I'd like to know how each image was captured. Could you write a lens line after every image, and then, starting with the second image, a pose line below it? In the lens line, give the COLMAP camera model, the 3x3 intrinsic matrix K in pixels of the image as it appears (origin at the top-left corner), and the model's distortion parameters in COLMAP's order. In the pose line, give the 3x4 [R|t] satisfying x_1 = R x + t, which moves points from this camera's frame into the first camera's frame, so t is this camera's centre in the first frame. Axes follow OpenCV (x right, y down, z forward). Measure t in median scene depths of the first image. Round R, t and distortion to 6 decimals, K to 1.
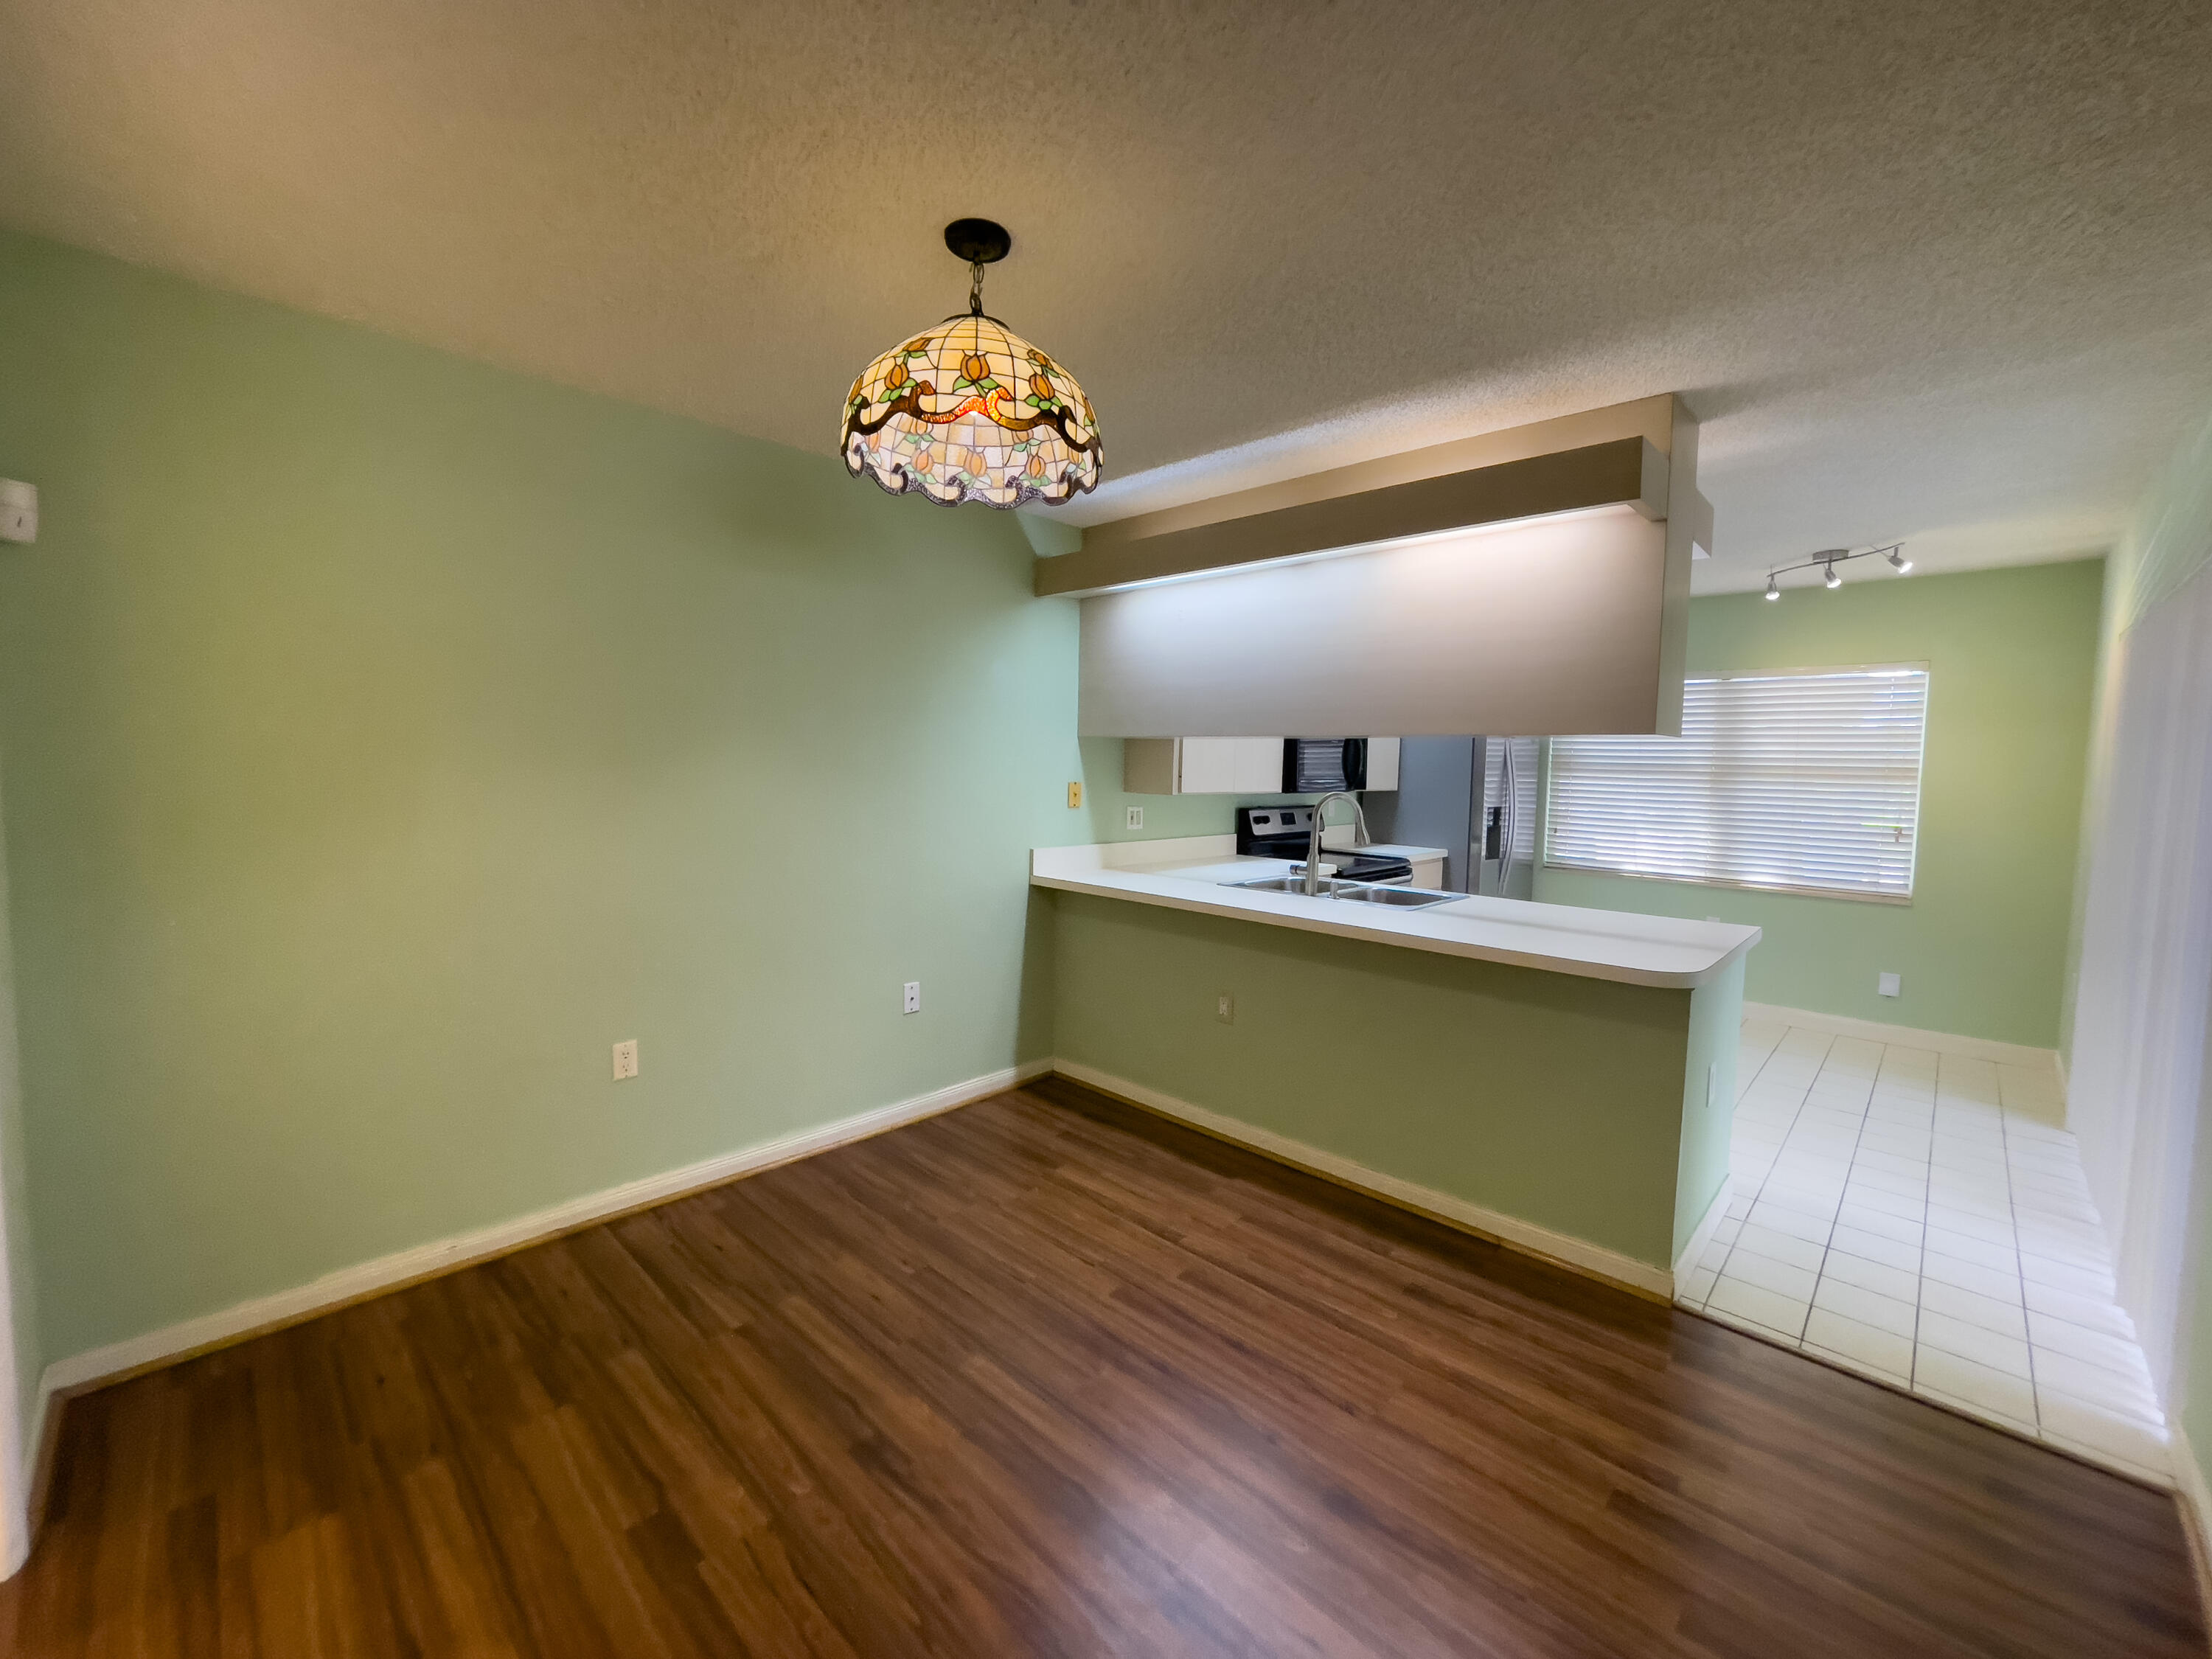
lens RADIAL K [[896.2, 0, 1109.7], [0, 896.2, 823.8], [0, 0, 1]] dist [-0.008849, 0.005004]
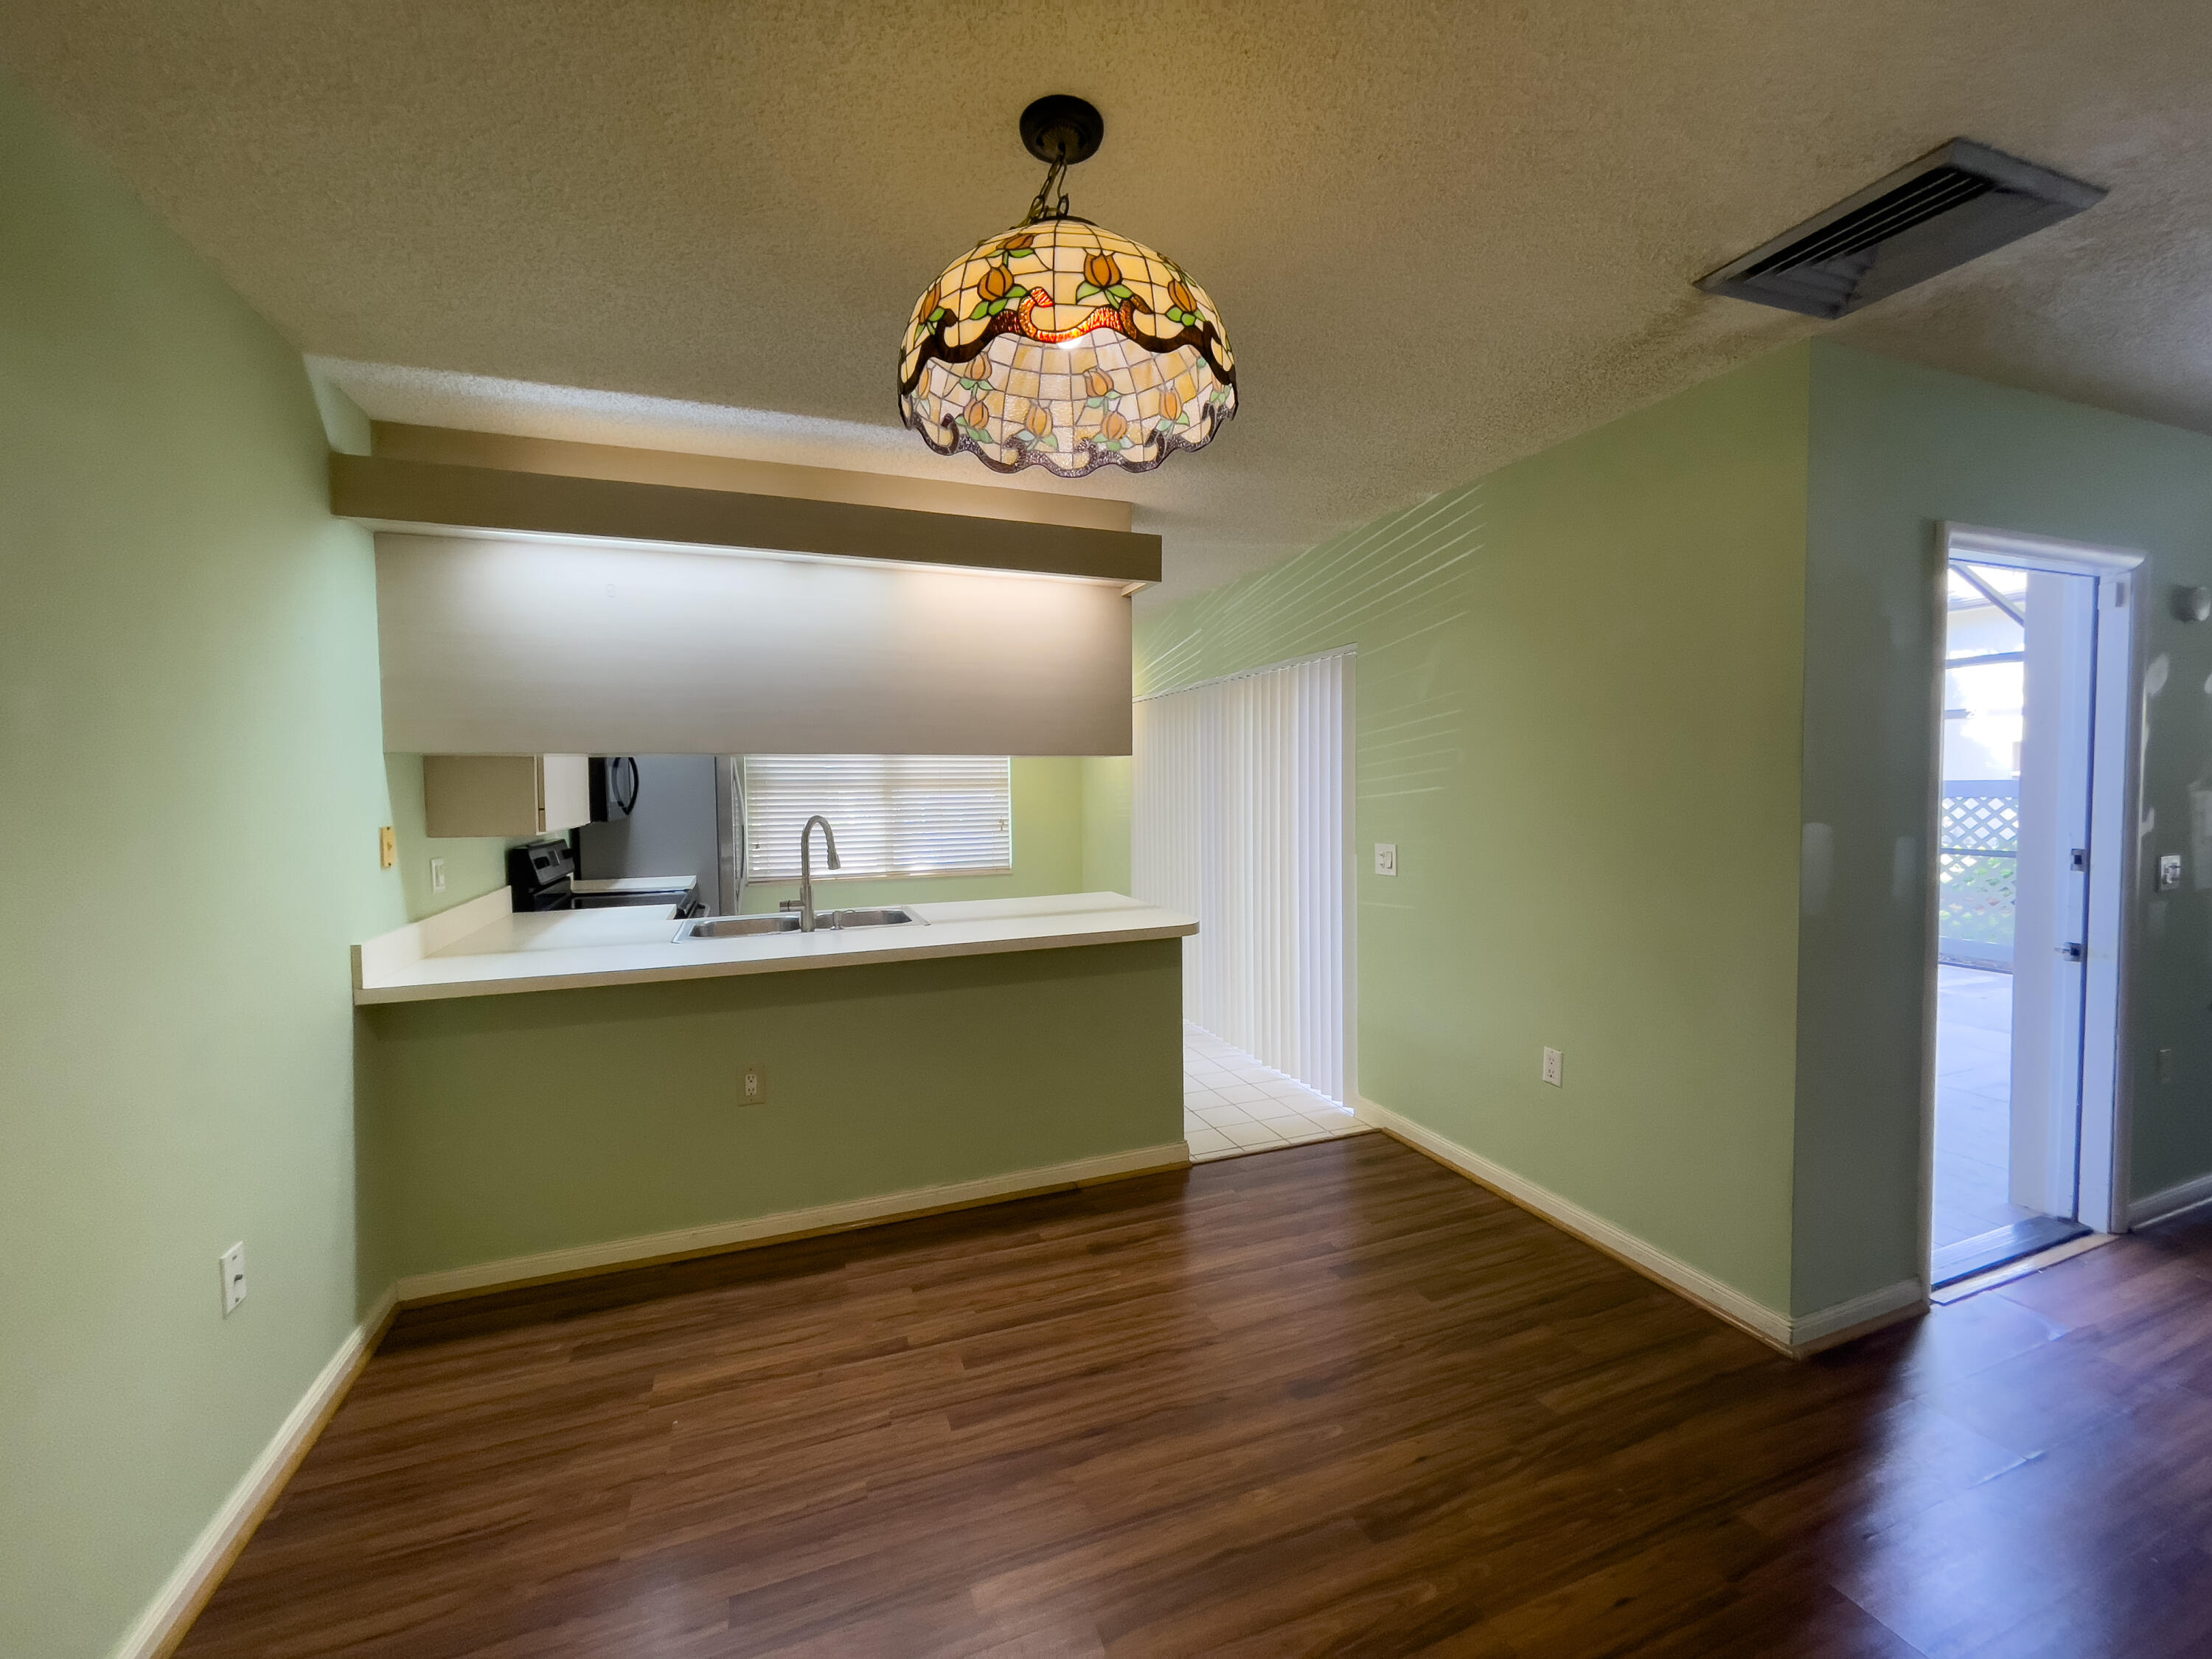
lens RADIAL K [[896.2, 0, 1106.6], [0, 896.2, 827.7], [0, 0, 1]] dist [-0.008849, 0.005004]
pose [[0.429228, -0.070763, 0.900420, -0.505309], [0.083969, 0.995735, 0.038226, -0.037354], [-0.899284, 0.059199, 0.433340, 0.377695]]
